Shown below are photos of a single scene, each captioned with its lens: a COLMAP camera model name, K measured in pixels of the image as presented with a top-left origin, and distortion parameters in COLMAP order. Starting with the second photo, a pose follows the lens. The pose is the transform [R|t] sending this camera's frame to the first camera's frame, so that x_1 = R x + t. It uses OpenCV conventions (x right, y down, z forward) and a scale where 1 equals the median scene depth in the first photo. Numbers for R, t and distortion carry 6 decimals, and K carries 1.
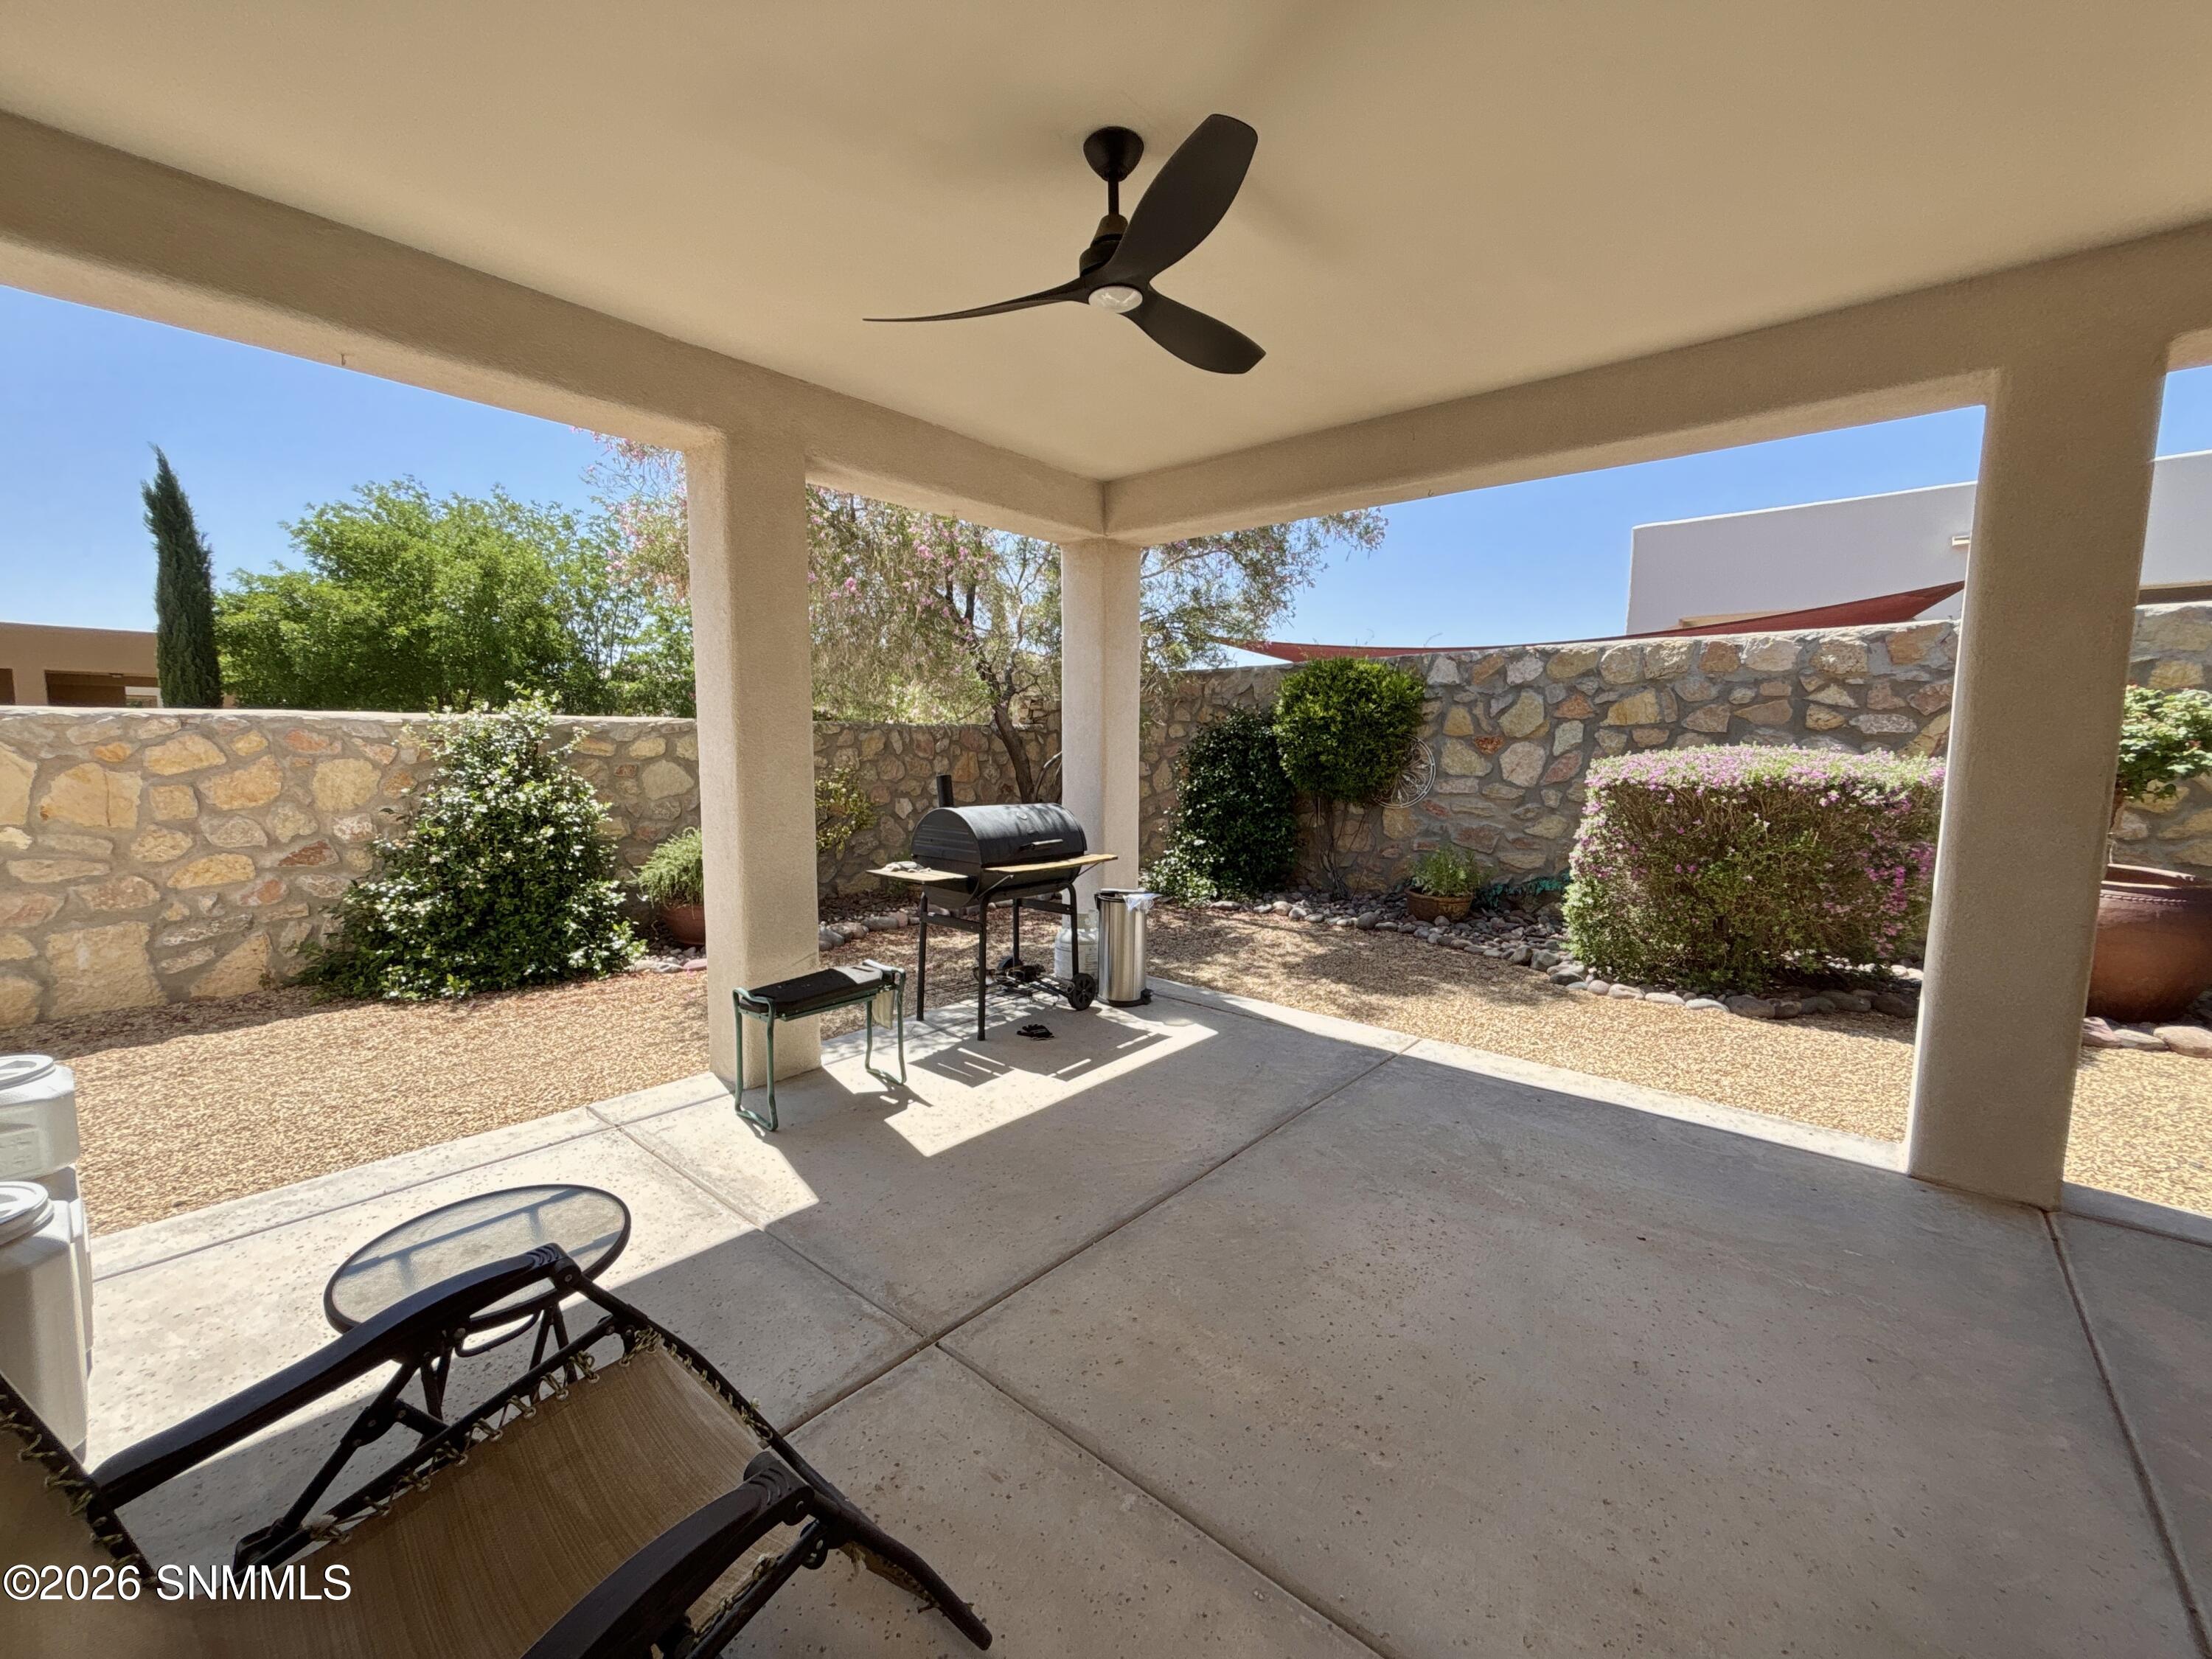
lens RADIAL K [[893.7, 0, 1106.9], [0, 893.7, 830.9], [0, 0, 1]] dist [-0.001525, 0.000229]
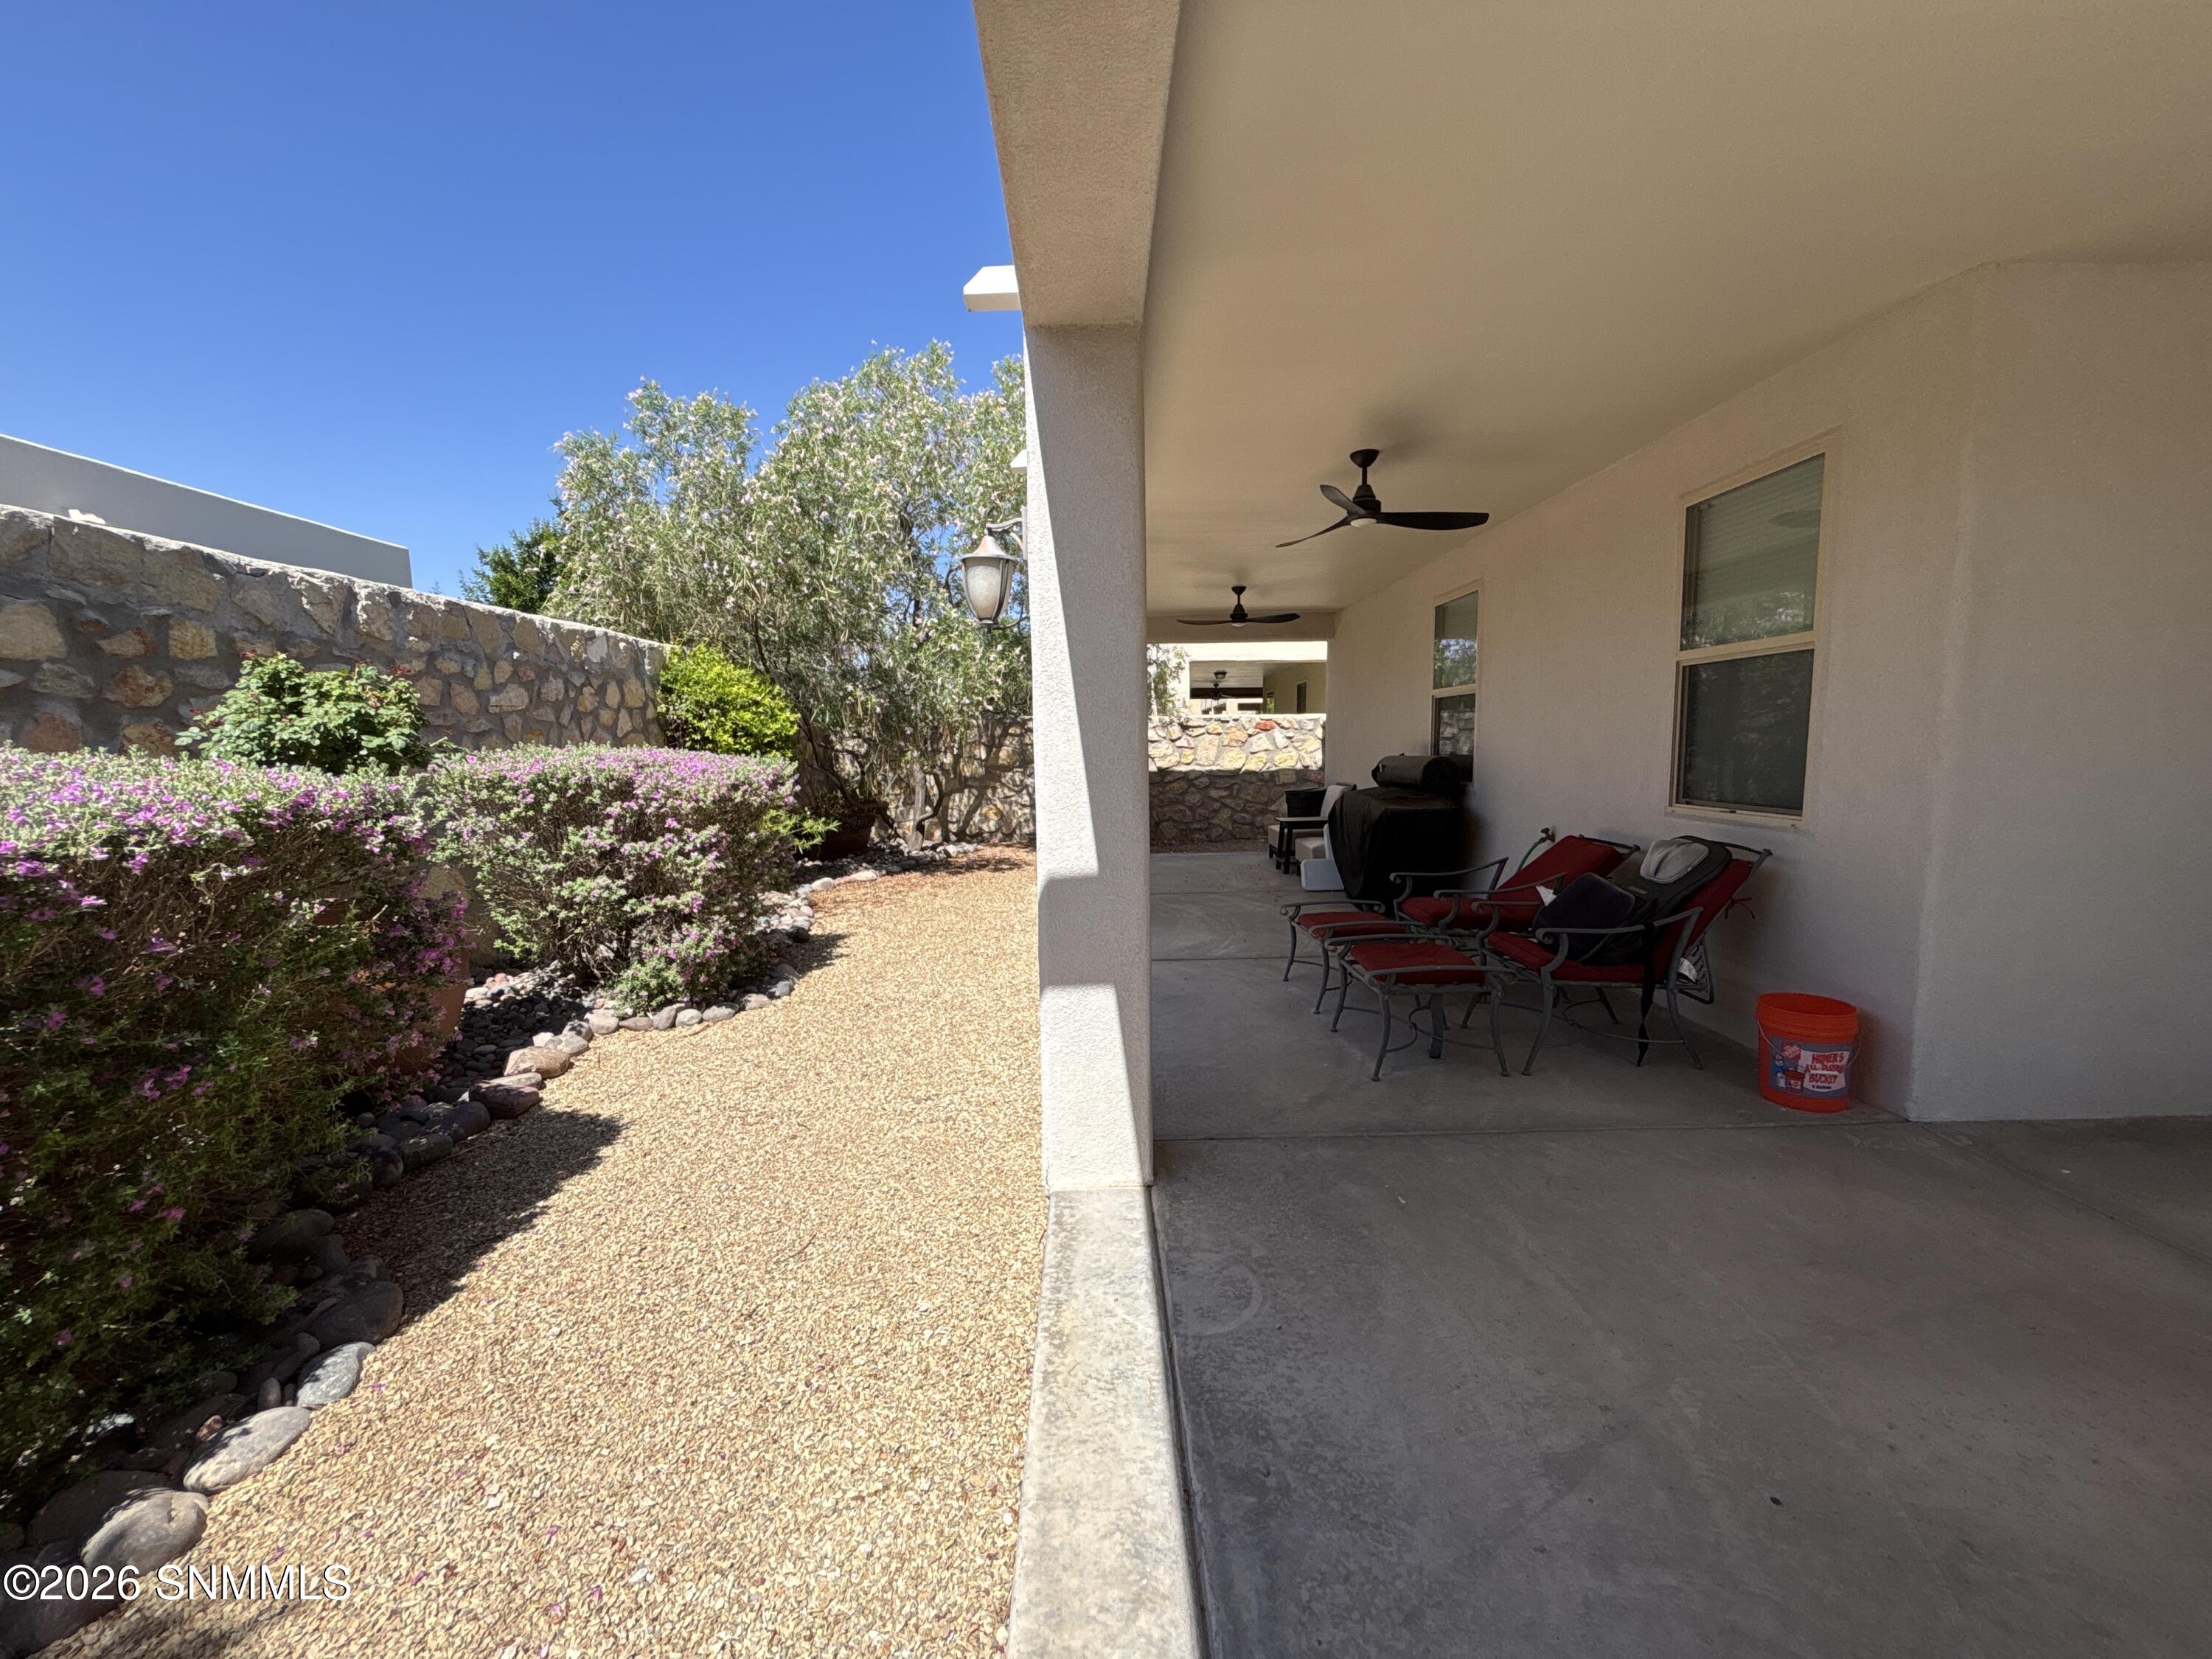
lens RADIAL K [[893.7, 0, 1103.7], [0, 893.7, 830.4], [0, 0, 1]] dist [-0.001525, 0.000229]
pose [[-0.655442, -0.070146, 0.751981, 0.167625], [0.083858, 0.982762, 0.164765, -0.089010], [-0.750576, 0.171054, -0.638261, 1.034506]]
